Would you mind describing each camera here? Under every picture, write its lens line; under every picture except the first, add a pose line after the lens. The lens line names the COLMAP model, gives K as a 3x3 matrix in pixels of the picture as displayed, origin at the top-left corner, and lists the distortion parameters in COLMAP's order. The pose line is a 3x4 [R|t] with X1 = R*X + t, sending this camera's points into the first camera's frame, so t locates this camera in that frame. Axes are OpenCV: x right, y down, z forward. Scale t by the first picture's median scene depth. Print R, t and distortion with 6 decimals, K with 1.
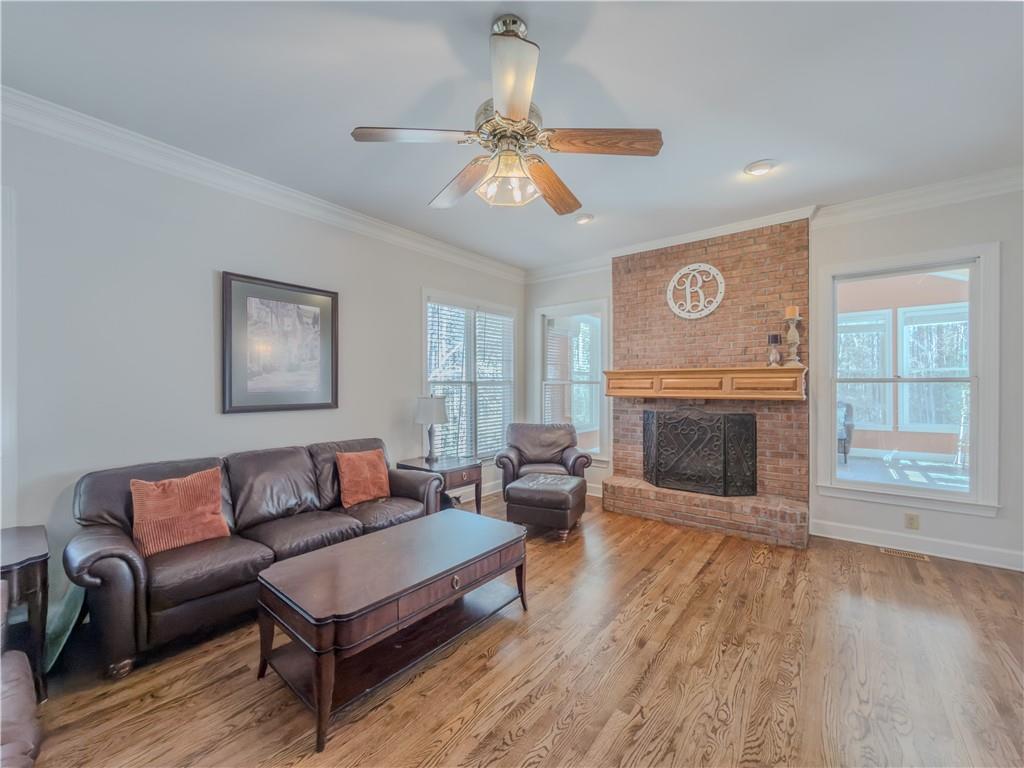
lens RADIAL K [[414.0, 0, 514.4], [0, 414.0, 385.0], [0, 0, 1]] dist [0.000383, 0.000348]
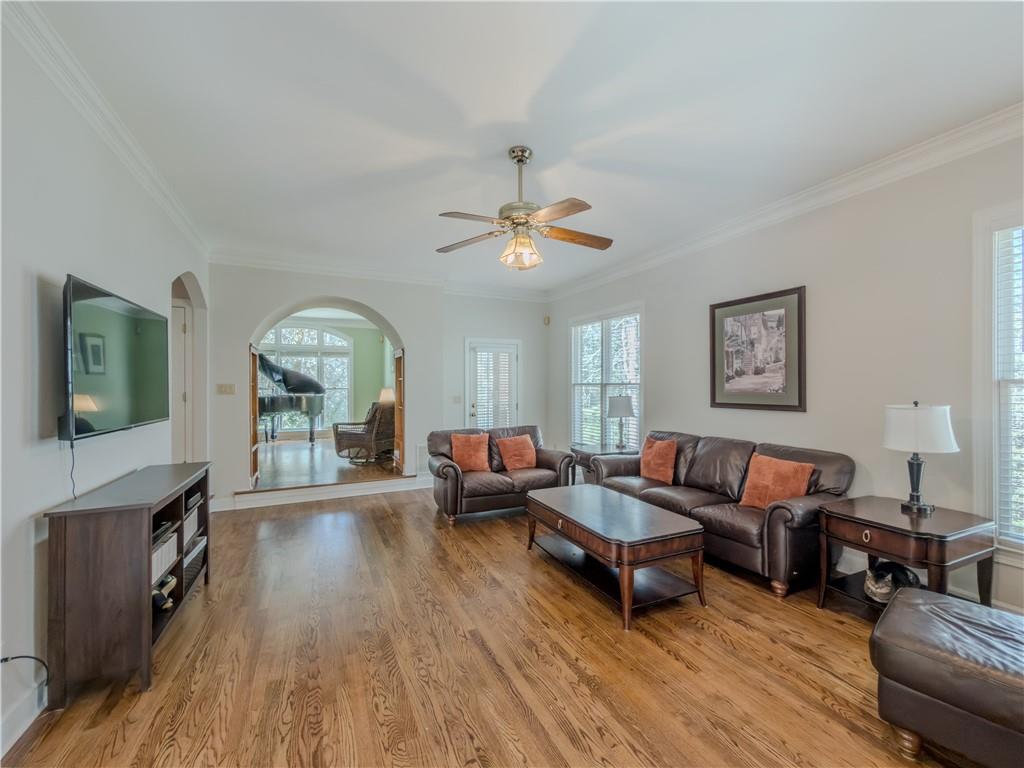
lens RADIAL K [[414.0, 0, 512.4], [0, 414.0, 383.2], [0, 0, 1]] dist [0.000383, 0.000348]
pose [[-0.445450, -0.004107, -0.895297, 0.776990], [0.000685, 0.999988, -0.004928, -0.004279], [0.895306, -0.002809, -0.445442, 0.945274]]
